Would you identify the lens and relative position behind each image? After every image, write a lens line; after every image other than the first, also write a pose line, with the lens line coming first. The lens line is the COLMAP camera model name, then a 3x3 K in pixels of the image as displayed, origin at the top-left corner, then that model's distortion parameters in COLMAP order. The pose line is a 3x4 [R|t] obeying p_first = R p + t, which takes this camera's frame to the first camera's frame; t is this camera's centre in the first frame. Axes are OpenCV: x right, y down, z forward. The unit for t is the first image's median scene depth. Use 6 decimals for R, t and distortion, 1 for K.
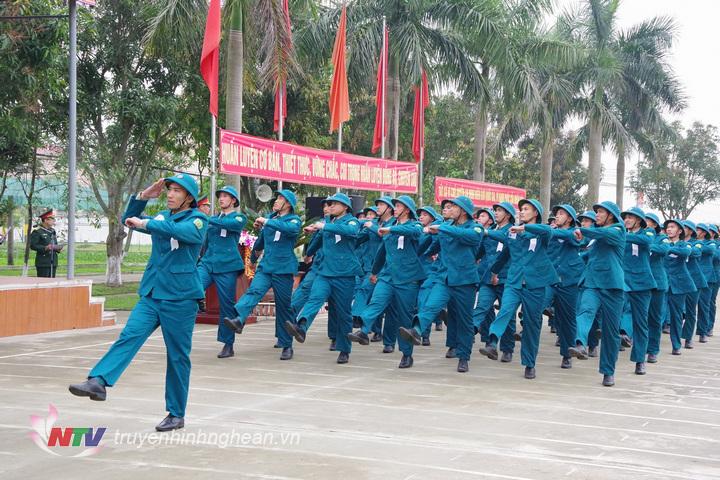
lens RADIAL K [[1267.9, 0, 360.0], [0, 1267.9, 240.0], [0, 0, 1]] dist [0.280144, 0.005486]
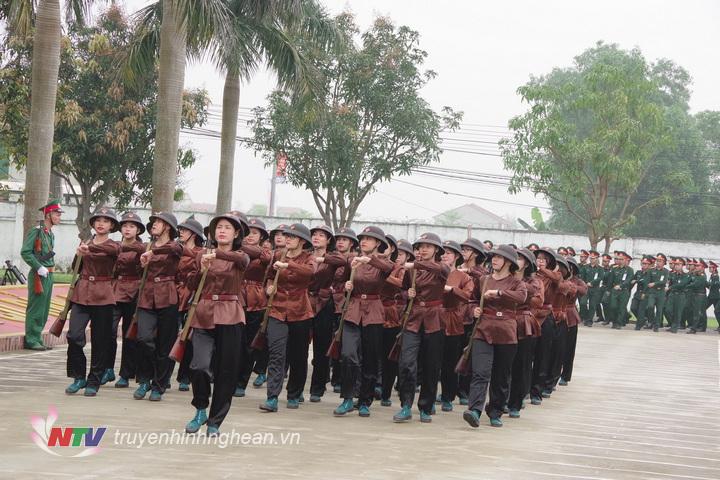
lens RADIAL K [[1591.6, 0, 360.0], [0, 1591.6, 240.0], [0, 0, 1]] dist [0.499652, 0.304266]
pose [[0.969124, 0.032434, 0.244431, 0.128107], [-0.038218, 0.999090, 0.018953, -0.020037], [-0.243594, -0.027710, 0.969481, 0.495362]]
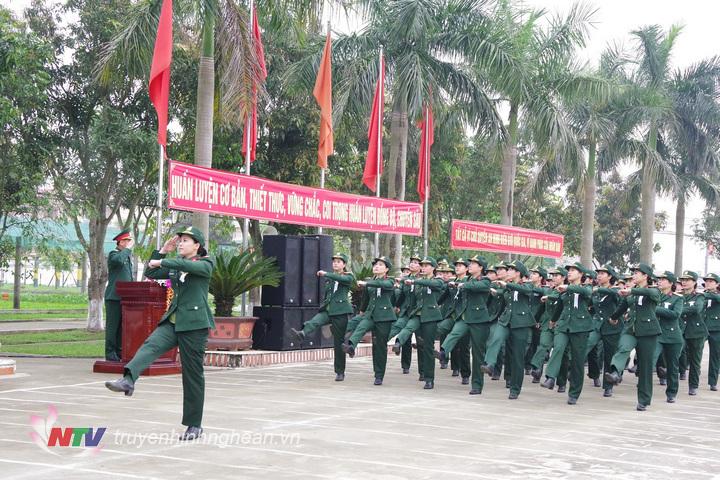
lens RADIAL K [[1267.9, 0, 360.0], [0, 1267.9, 240.0], [0, 0, 1]] dist [0.280144, 0.005486]
pose [[0.996756, 0.009748, -0.079896, 0.055419], [-0.012911, 0.999149, -0.039162, 0.002475], [0.079447, 0.040066, 0.996034, 0.053974]]
